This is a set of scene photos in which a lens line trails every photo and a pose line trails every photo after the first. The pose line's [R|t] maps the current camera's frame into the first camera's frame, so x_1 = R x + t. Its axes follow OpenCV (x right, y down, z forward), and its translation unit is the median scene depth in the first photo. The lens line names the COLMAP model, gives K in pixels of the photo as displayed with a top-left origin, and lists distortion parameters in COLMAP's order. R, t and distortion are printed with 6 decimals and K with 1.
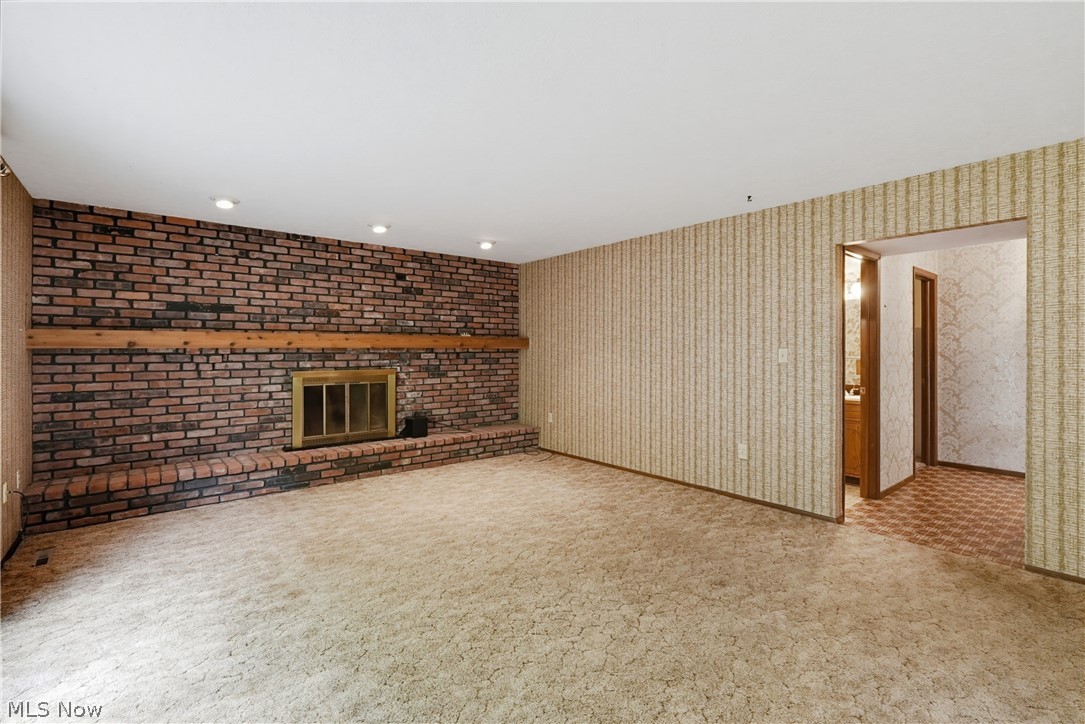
lens RADIAL K [[492.3, 0, 543.7], [0, 492.3, 350.6], [0, 0, 1]] dist [-0.010040, 0.004327]
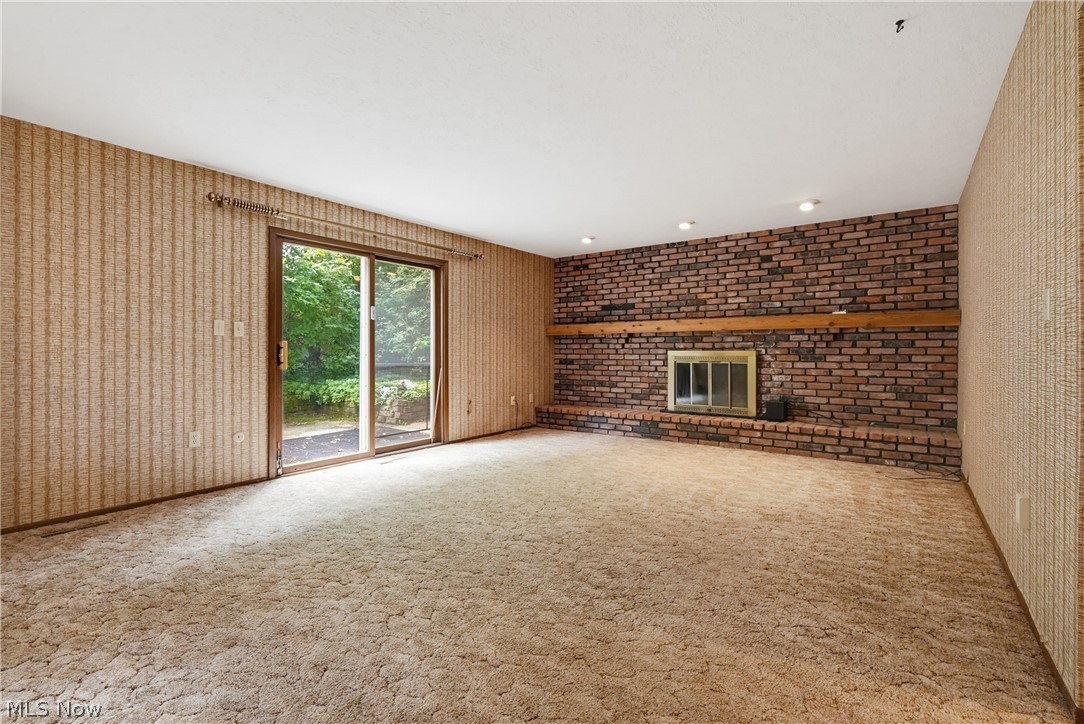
lens RADIAL K [[491.8, 0, 541.7], [0, 491.8, 351.8], [0, 0, 1]] dist [-0.010040, 0.004327]
pose [[0.243697, 0.003009, -0.969847, 0.636843], [0.000238, 0.999995, 0.003162, 0.040057], [0.969852, -0.001002, 0.243695, 0.356179]]
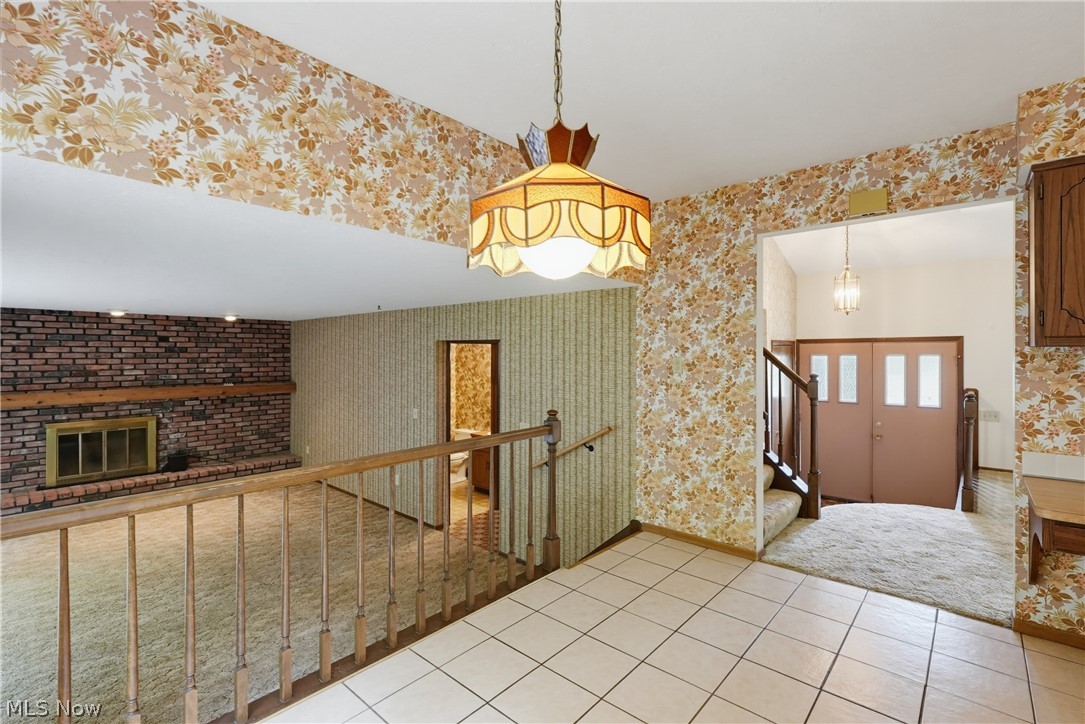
lens RADIAL K [[492.3, 0, 543.2], [0, 492.3, 354.0], [0, 0, 1]] dist [-0.010040, 0.004327]
pose [[0.987900, 0.002194, 0.155075, 0.501428], [-0.002327, 0.999997, 0.000670, -0.130732], [-0.155073, -0.001023, 0.987902, -0.376571]]
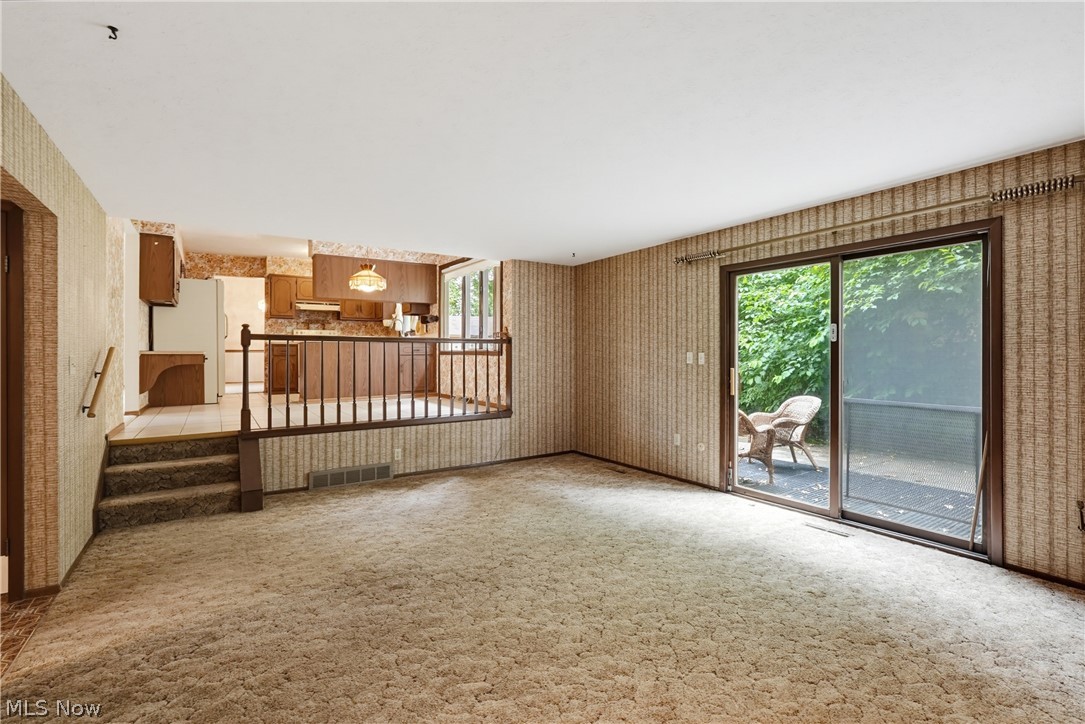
lens RADIAL K [[492.3, 0, 543.0], [0, 492.3, 354.0], [0, 0, 1]] dist [-0.010040, 0.004327]
pose [[-0.995220, 0.004786, 0.097542, -0.022364], [0.004545, 0.999986, -0.002691, -0.000886], [-0.097554, -0.002235, -0.995228, 1.062657]]
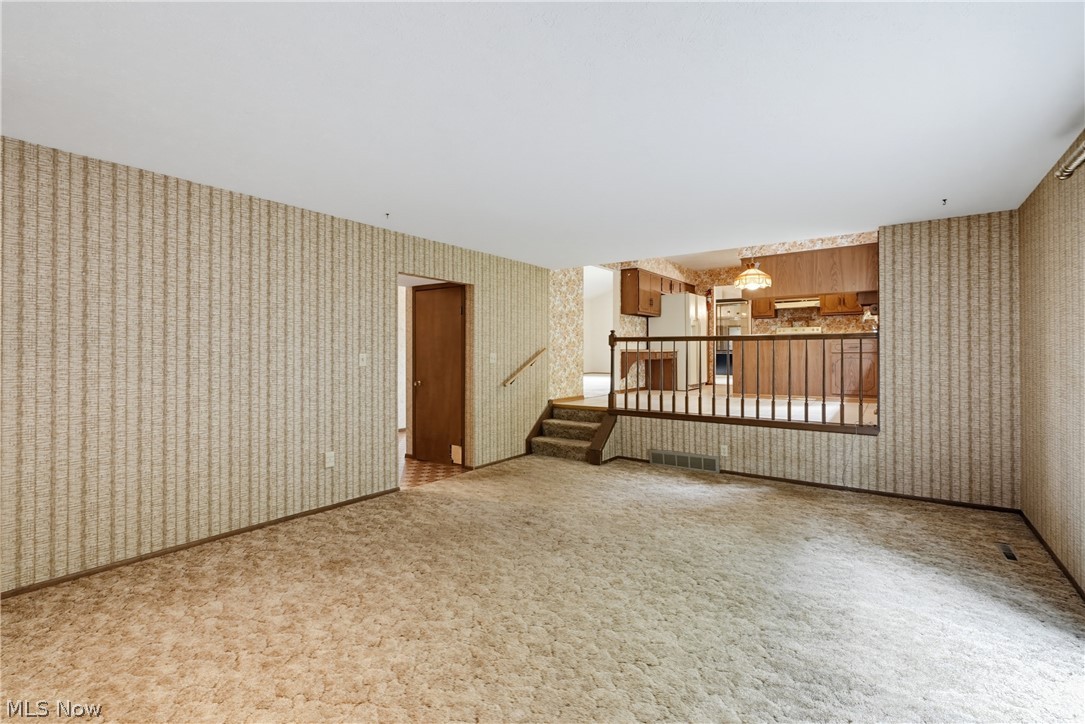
lens RADIAL K [[492.3, 0, 544.7], [0, 492.3, 348.0], [0, 0, 1]] dist [-0.010040, 0.004327]
pose [[-0.258925, 0.011077, 0.965834, -0.540238], [0.001001, 0.999937, -0.011200, -0.002705], [-0.965897, -0.001933, -0.258920, 0.705830]]
